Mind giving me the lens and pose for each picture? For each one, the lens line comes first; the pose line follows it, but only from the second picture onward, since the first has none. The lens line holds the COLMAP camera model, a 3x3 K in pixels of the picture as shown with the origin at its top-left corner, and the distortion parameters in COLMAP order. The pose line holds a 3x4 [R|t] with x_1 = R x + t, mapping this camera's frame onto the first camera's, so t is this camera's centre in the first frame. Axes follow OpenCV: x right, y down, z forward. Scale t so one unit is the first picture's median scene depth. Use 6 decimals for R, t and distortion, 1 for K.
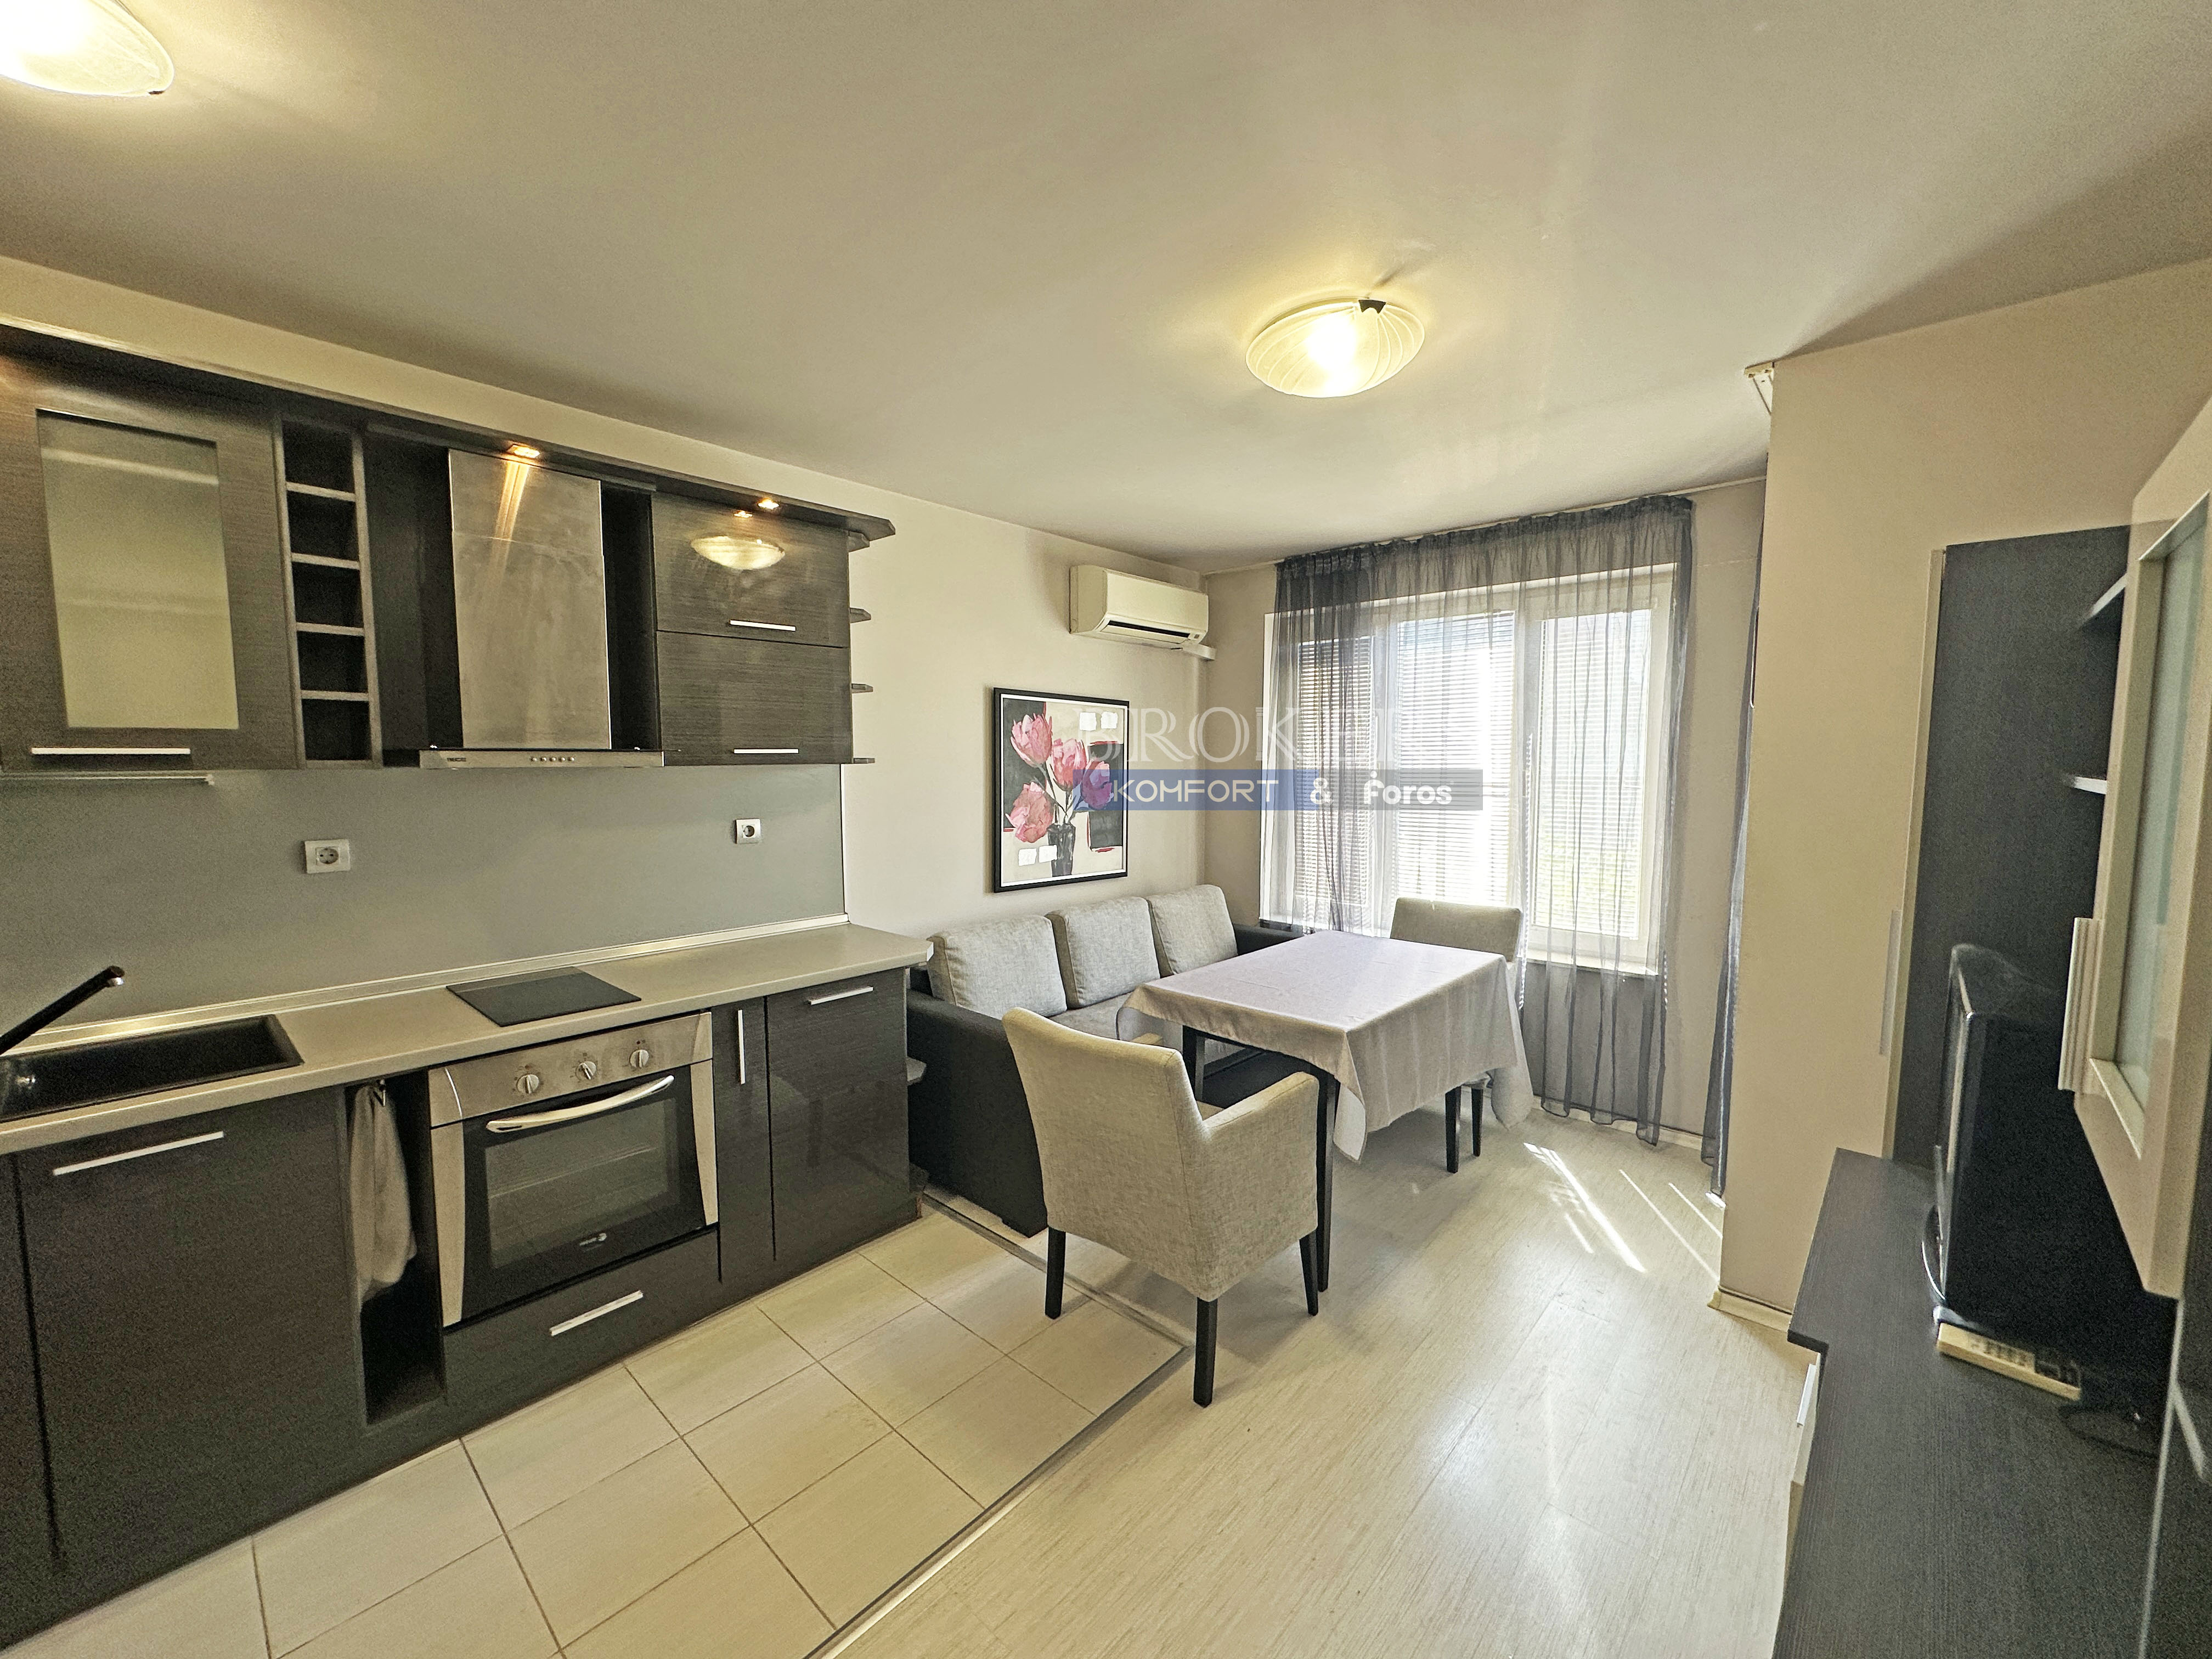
lens RADIAL K [[896.6, 0, 1099.9], [0, 896.6, 835.0], [0, 0, 1]] dist [-0.004391, -0.000122]
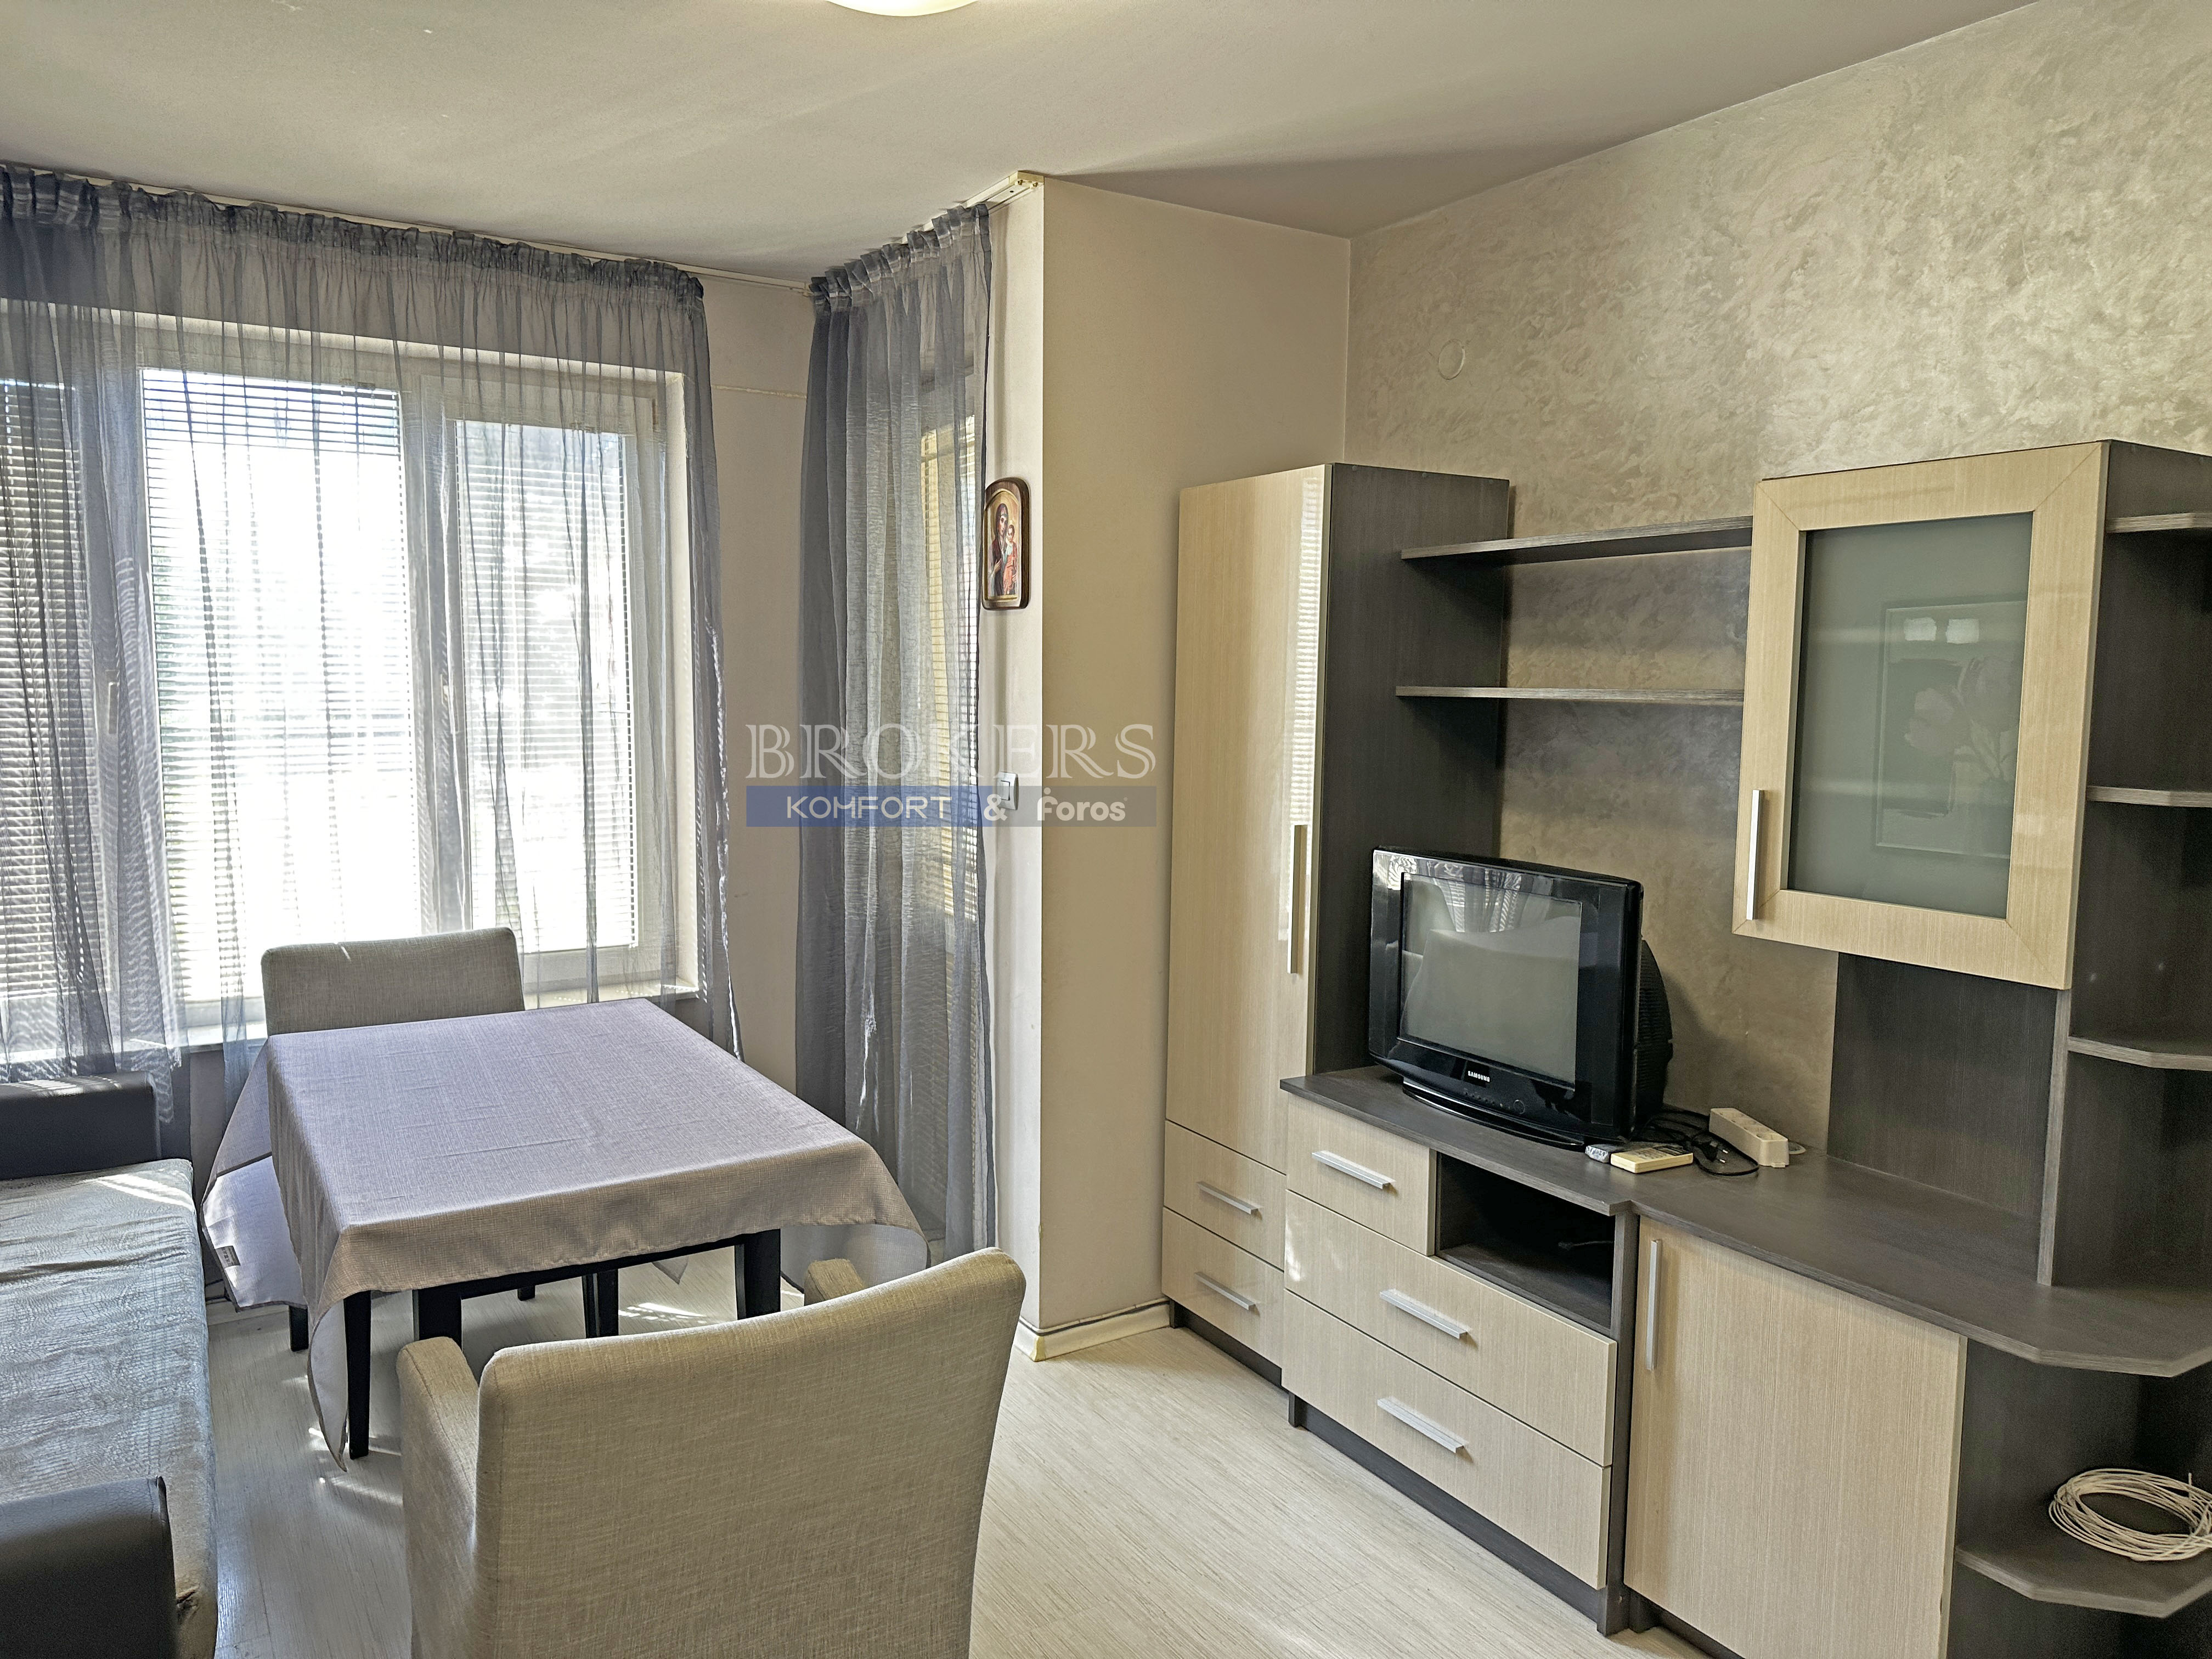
lens RADIAL K [[1550.5, 0, 1098.5], [0, 1550.5, 812.3], [0, 0, 1]] dist [0.060850, -0.079181]
pose [[0.256488, -0.089672, 0.962379, -0.418995], [0.072335, 0.994676, 0.073403, -0.039714], [-0.963837, 0.050787, 0.261609, 0.400862]]
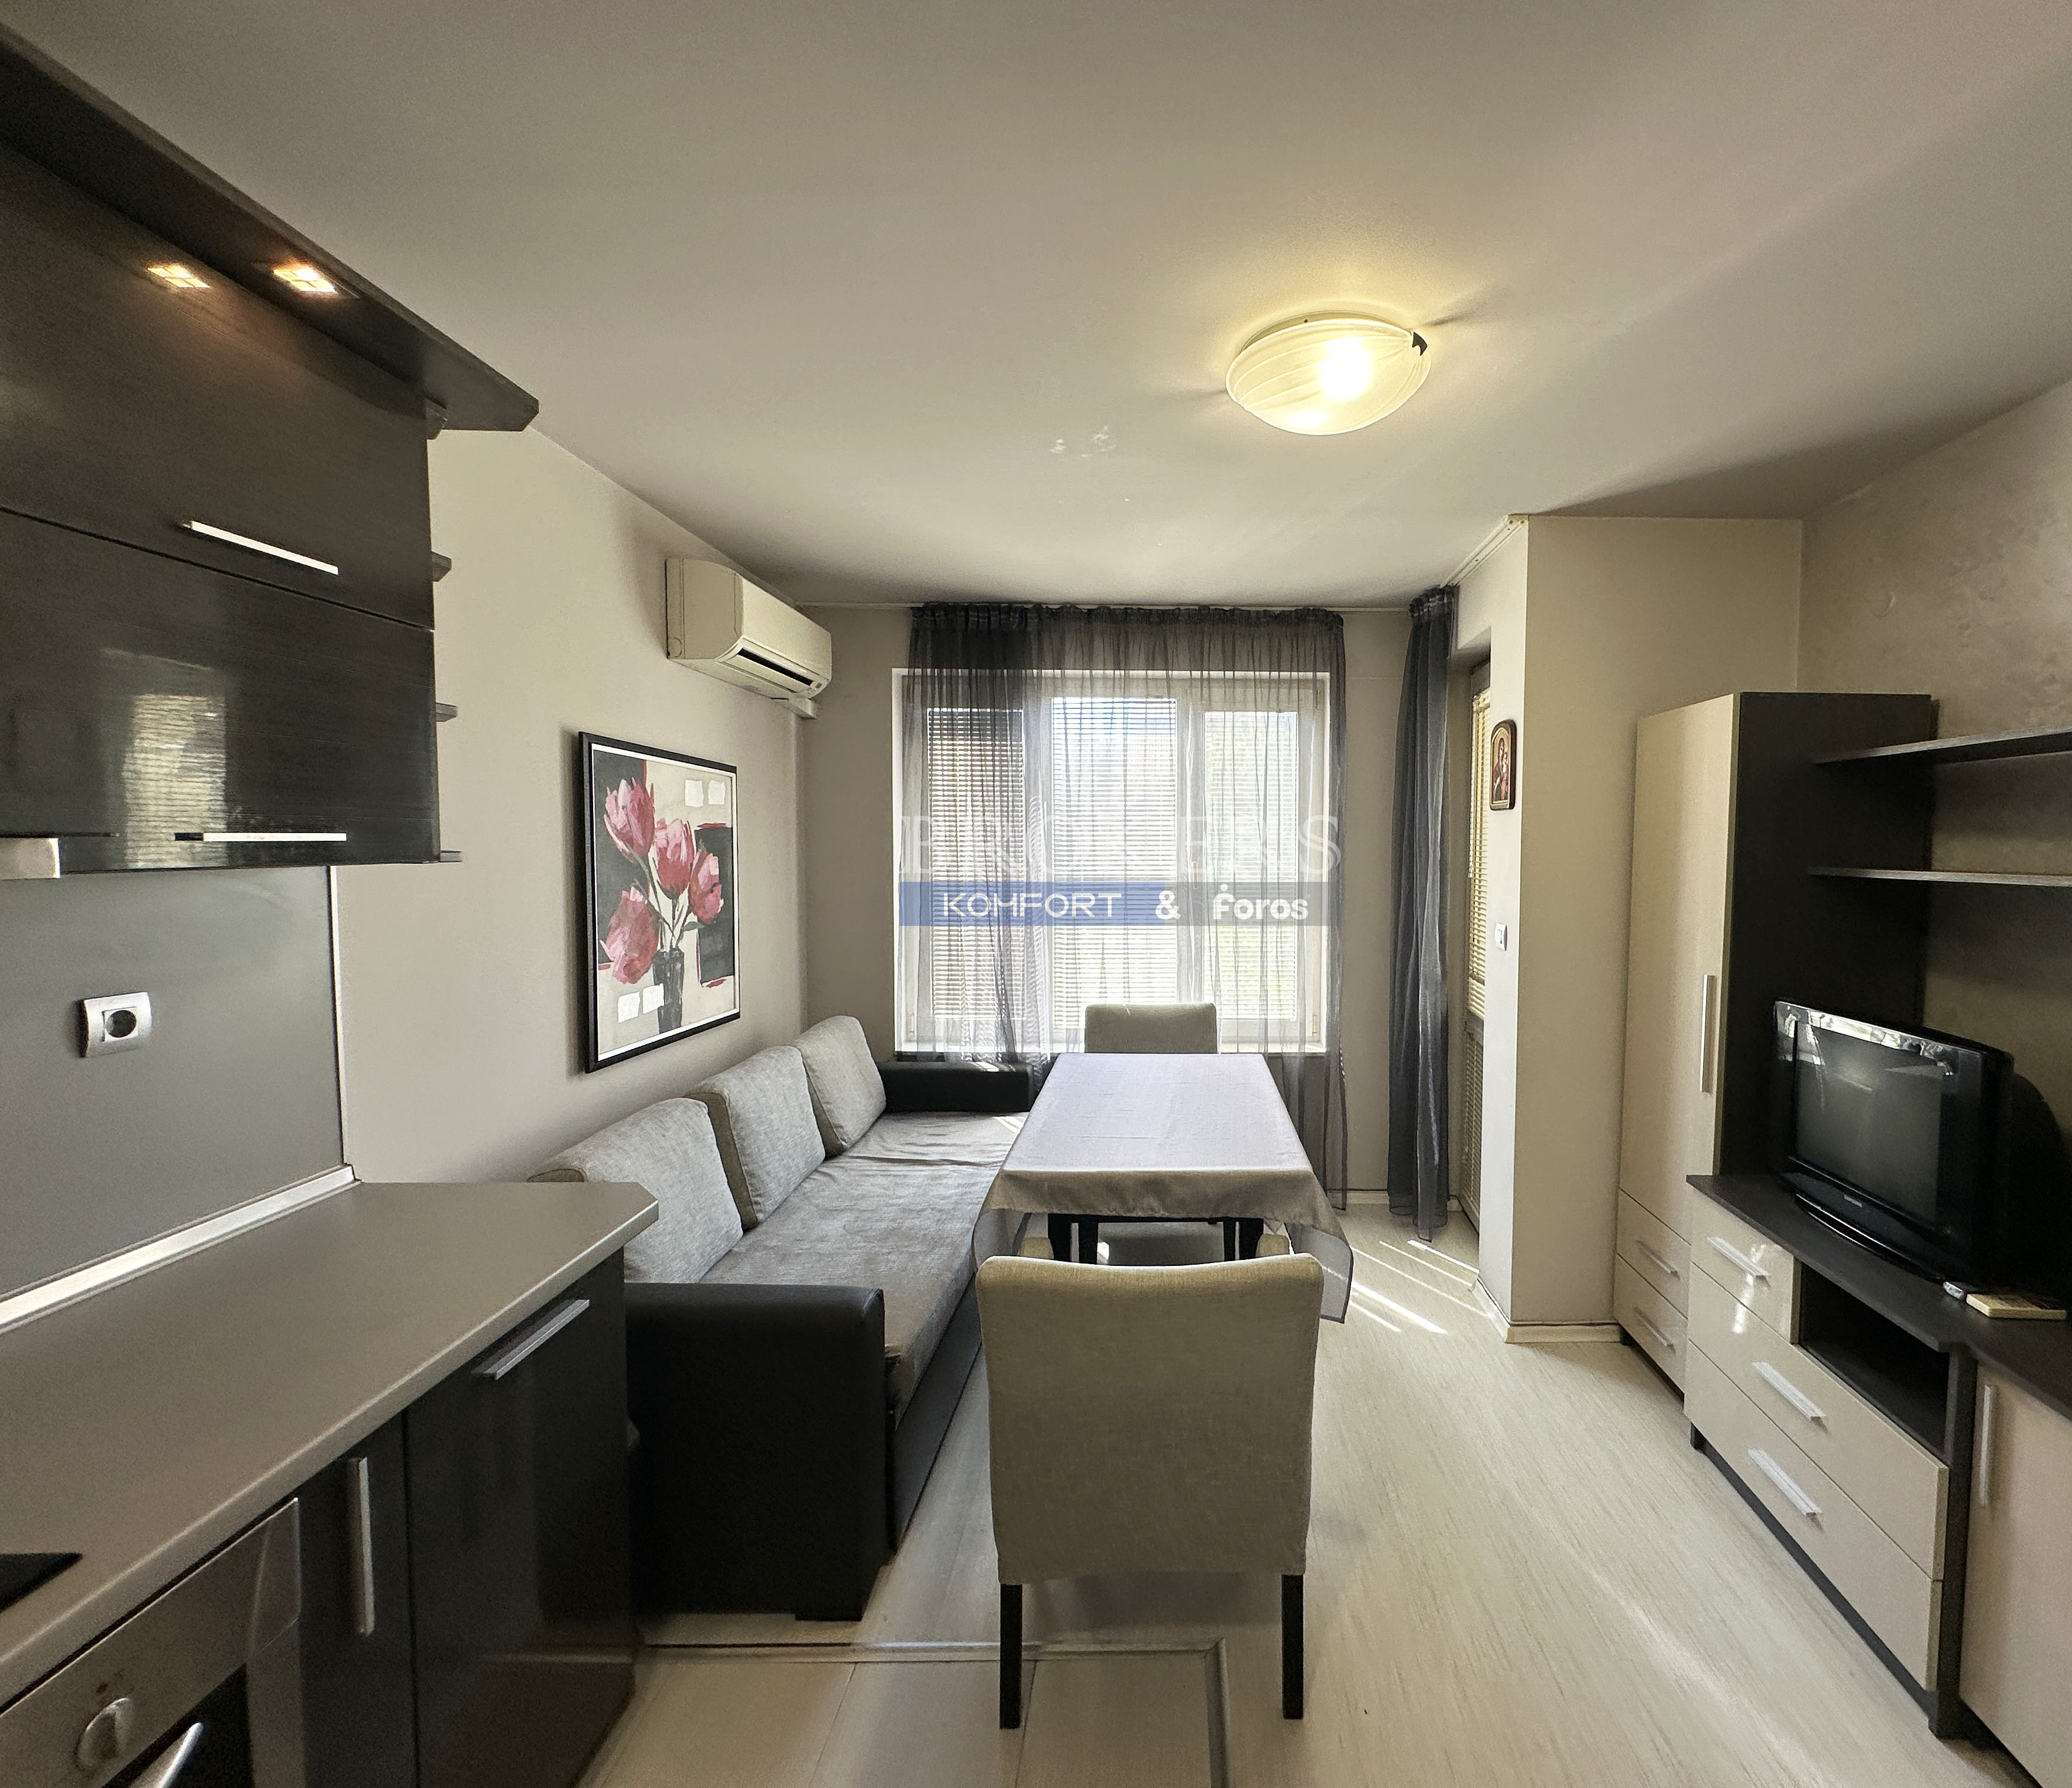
lens RADIAL K [[958.8, 0, 1049.8], [0, 958.8, 892.4], [0, 0, 1]] dist [-0.011514, 0.000641]
pose [[0.718337, -0.031248, 0.694993, -0.411605], [0.054185, 0.998469, -0.011113, -0.039448], [-0.693582, 0.045641, 0.718931, 0.394676]]
